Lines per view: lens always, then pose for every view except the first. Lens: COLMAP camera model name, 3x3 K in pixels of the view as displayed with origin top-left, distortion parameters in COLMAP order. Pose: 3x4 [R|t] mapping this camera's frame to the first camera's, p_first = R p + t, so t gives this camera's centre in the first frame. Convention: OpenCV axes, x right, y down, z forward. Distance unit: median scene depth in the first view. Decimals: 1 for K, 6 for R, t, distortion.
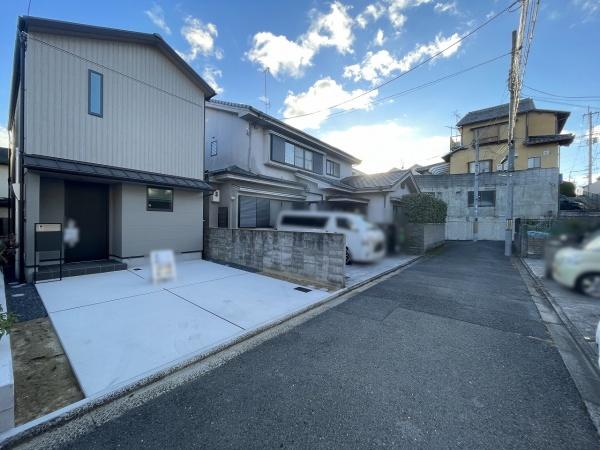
lens RADIAL K [[240.9, 0, 300.0], [0, 240.9, 225.0], [0, 0, 1]] dist [-0.004816, 0.000050]
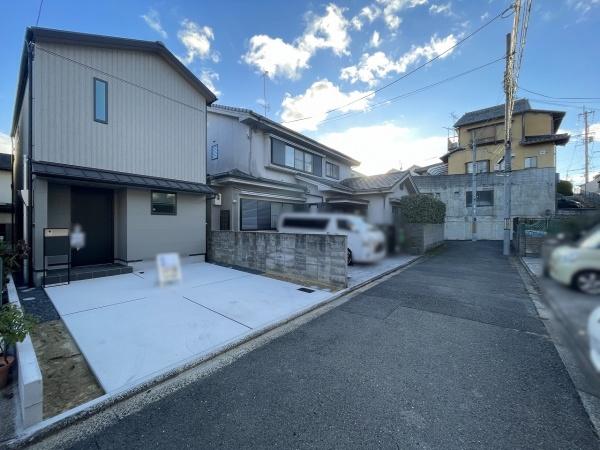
lens RADIAL K [[240.9, 0, 300.0], [0, 240.9, 225.0], [0, 0, 1]] dist [-0.004816, 0.000050]
pose [[0.999924, -0.011918, 0.003012, -0.009921], [0.011939, 0.999904, -0.007087, -0.001137], [-0.002927, 0.007122, 0.999970, -0.017361]]
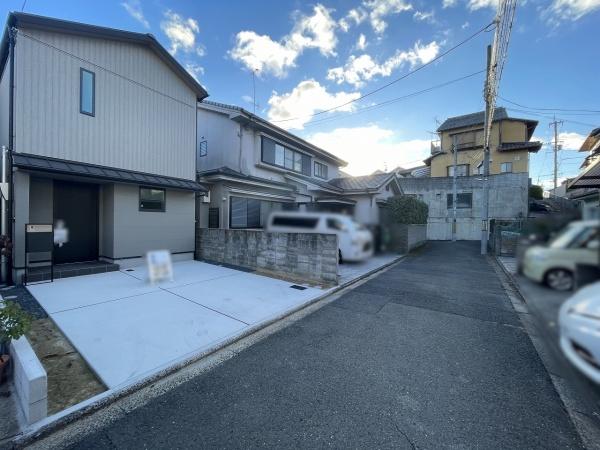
lens RADIAL K [[240.9, 0, 300.0], [0, 240.9, 225.0], [0, 0, 1]] dist [-0.004816, 0.000050]
pose [[0.997978, 0.000250, 0.063555, -0.033915], [-0.000071, 0.999996, -0.002818, 0.000127], [-0.063555, 0.002808, 0.997974, -0.030214]]
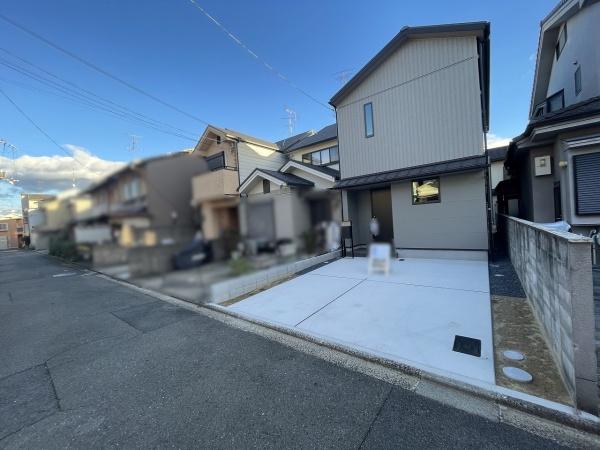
lens RADIAL K [[240.9, 0, 300.0], [0, 240.9, 225.0], [0, 0, 1]] dist [-0.004816, 0.000050]
pose [[0.004440, 0.003232, -0.999985, 0.362549], [0.051176, 0.998684, 0.003455, -0.001504], [0.998680, -0.051191, 0.004269, 0.468887]]
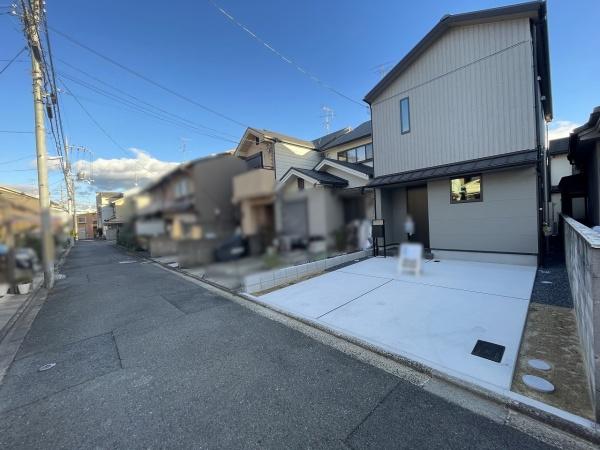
lens RADIAL K [[240.9, 0, 300.0], [0, 240.9, 225.0], [0, 0, 1]] dist [-0.004816, 0.000050]
pose [[-0.151995, 0.013103, -0.988294, 0.388917], [0.033899, 0.999393, 0.008037, -0.002109], [0.987800, -0.032281, -0.152347, 0.498826]]
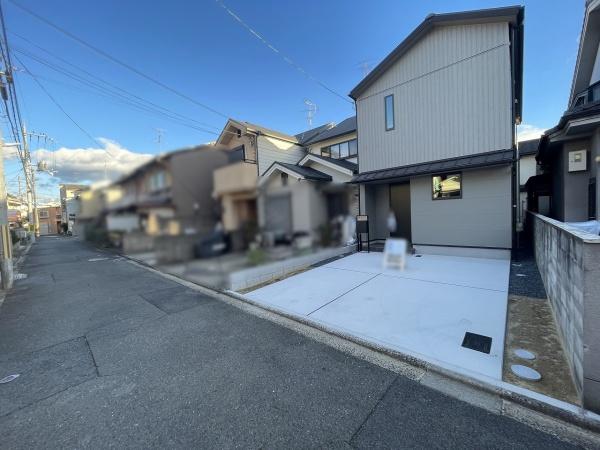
lens RADIAL K [[240.9, 0, 300.0], [0, 240.9, 225.0], [0, 0, 1]] dist [-0.004816, 0.000050]
pose [[-0.070551, 0.030656, -0.997037, 0.377630], [0.029196, 0.999163, 0.028655, -0.001514], [0.997081, -0.027088, -0.071387, 0.476206]]
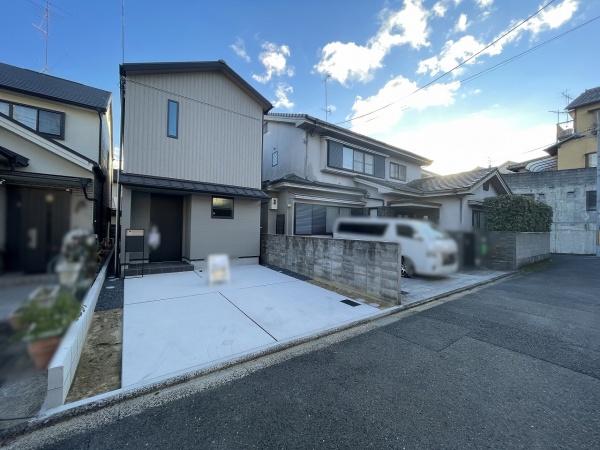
lens RADIAL K [[240.9, 0, 300.0], [0, 240.9, 225.0], [0, 0, 1]] dist [-0.004816, 0.000050]
pose [[0.962915, 0.001049, -0.269803, 0.052528], [-0.009094, 0.999550, -0.028572, -0.000421], [0.269651, 0.029966, 0.962492, 0.038954]]
